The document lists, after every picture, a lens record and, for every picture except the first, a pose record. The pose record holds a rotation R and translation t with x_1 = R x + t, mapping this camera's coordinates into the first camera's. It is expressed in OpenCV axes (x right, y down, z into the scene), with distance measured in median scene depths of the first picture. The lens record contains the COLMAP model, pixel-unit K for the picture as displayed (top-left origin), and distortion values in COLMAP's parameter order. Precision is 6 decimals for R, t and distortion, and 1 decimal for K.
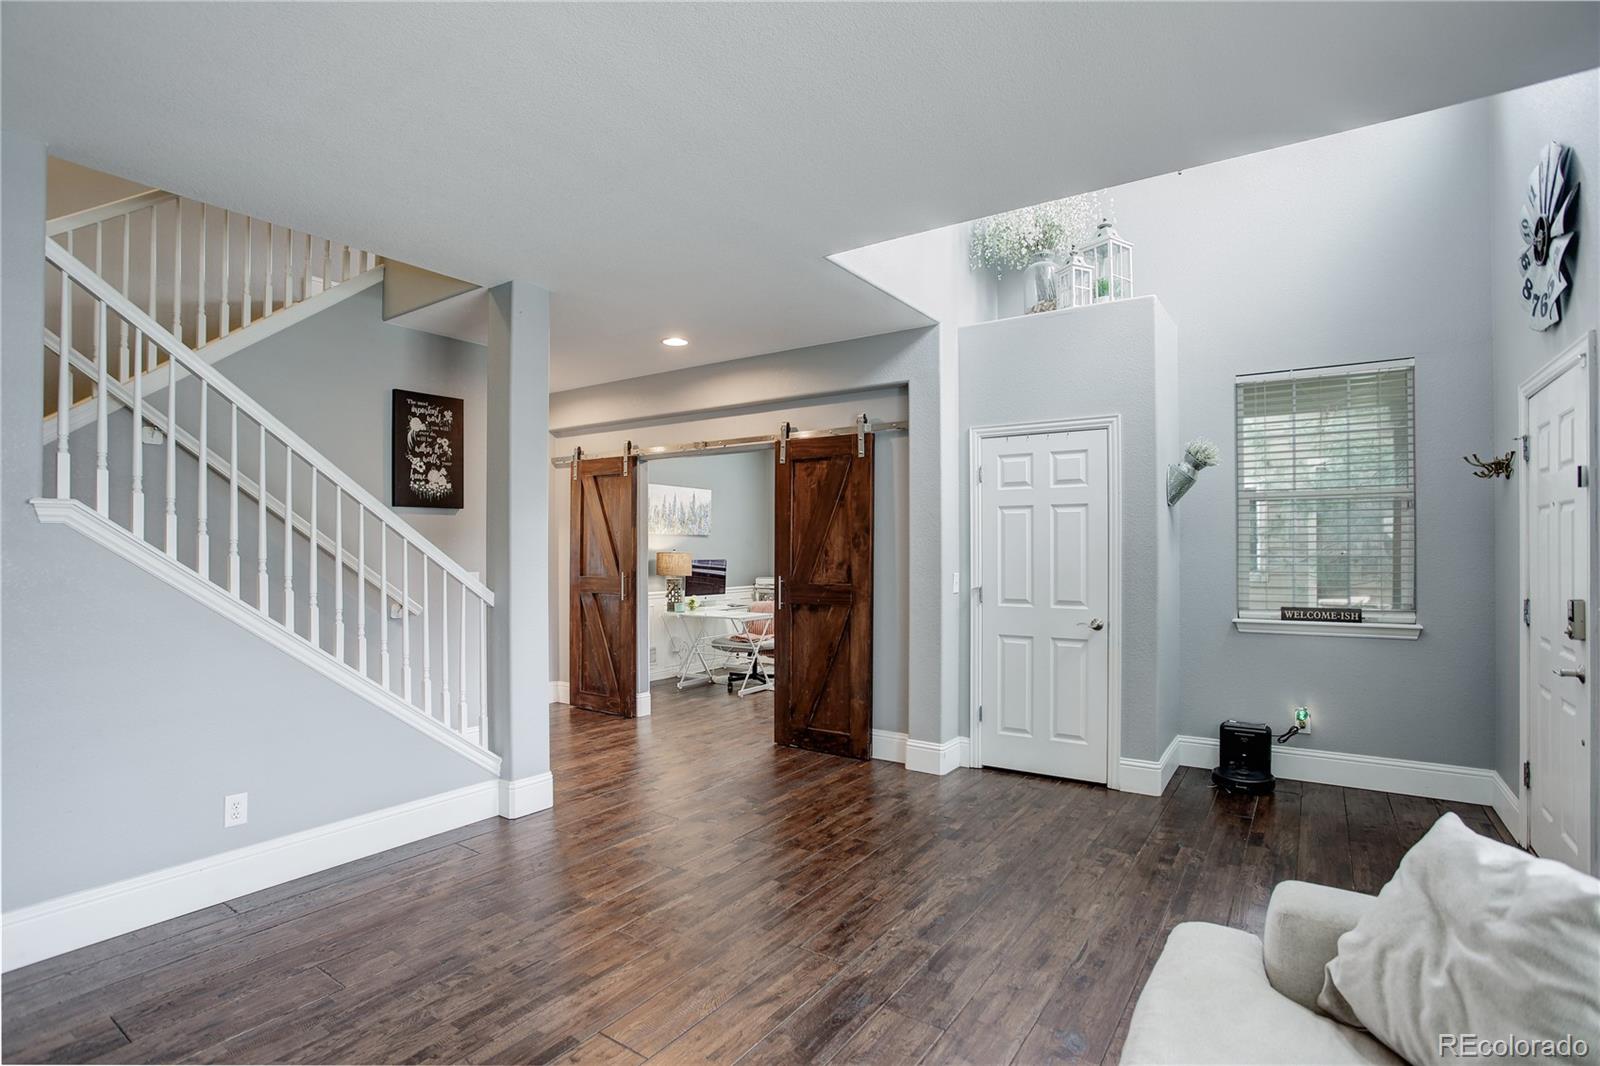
lens RADIAL K [[785.5, 0, 797.4], [0, 785.5, 539.0], [0, 0, 1]] dist [-0.031081, 0.000374]
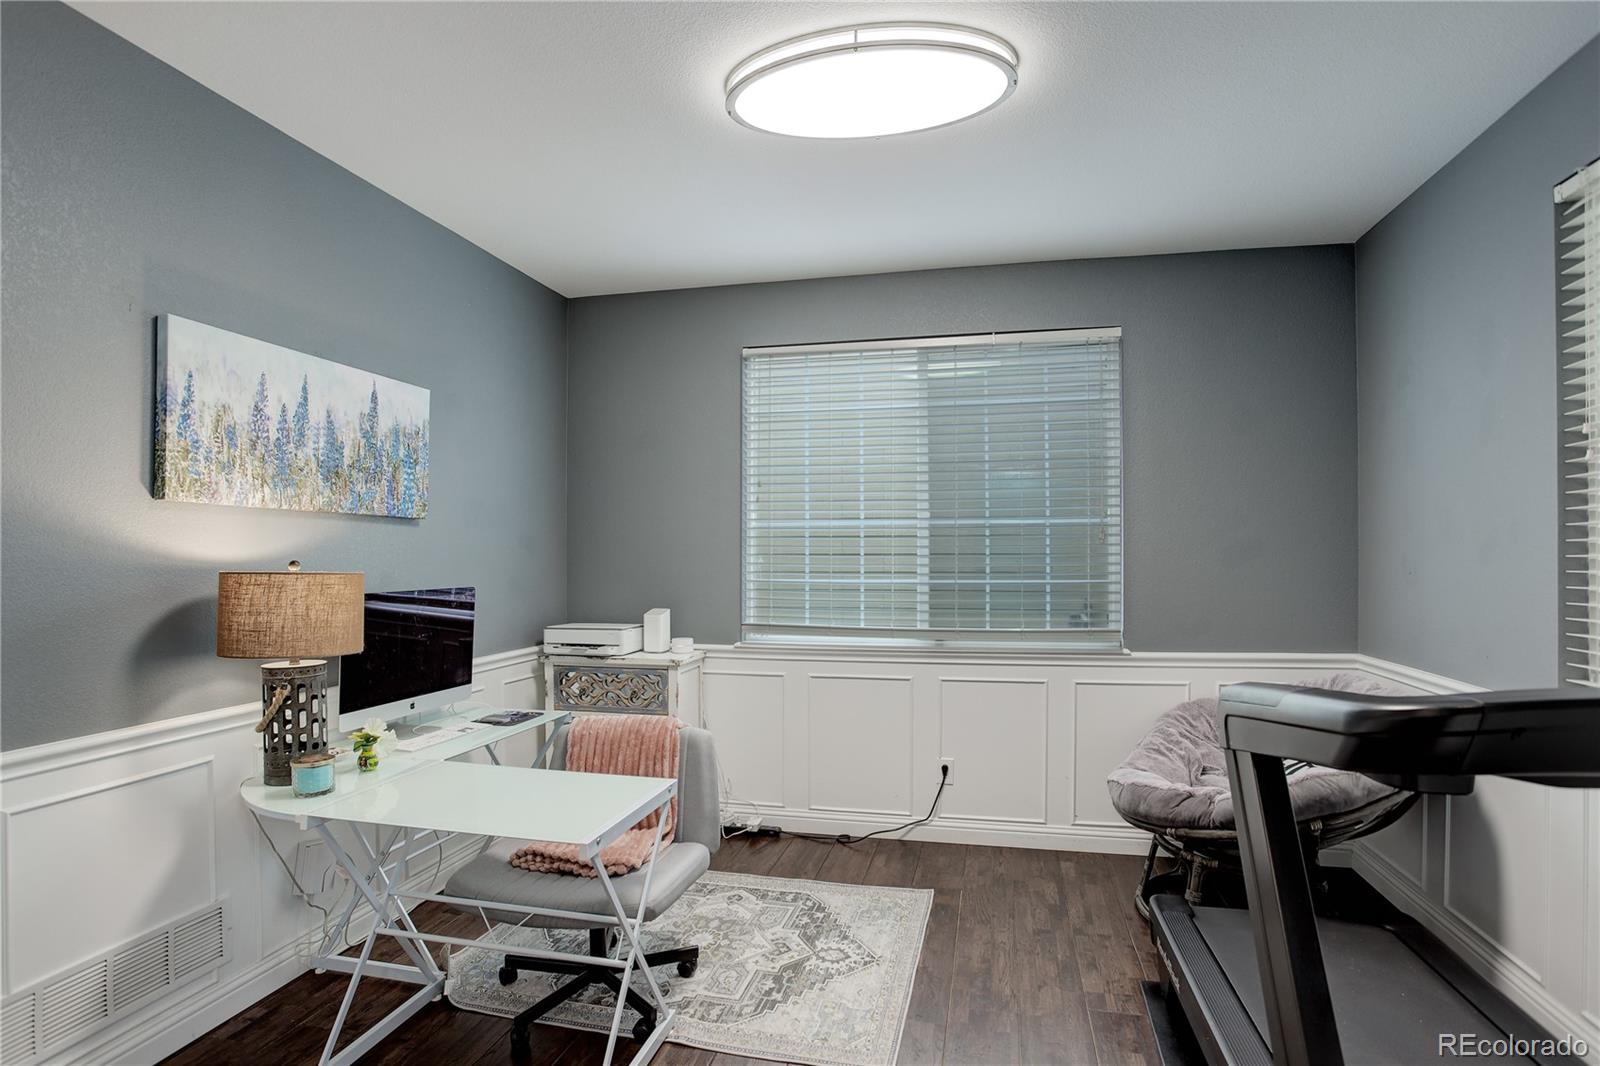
lens RADIAL K [[785.5, 0, 806.0], [0, 785.5, 541.3], [0, 0, 1]] dist [-0.031081, 0.000374]
pose [[0.931441, 0.002214, 0.363885, -0.082256], [-0.000123, 0.999983, -0.005769, 0.007649], [-0.363892, 0.005329, 0.931426, 0.637609]]
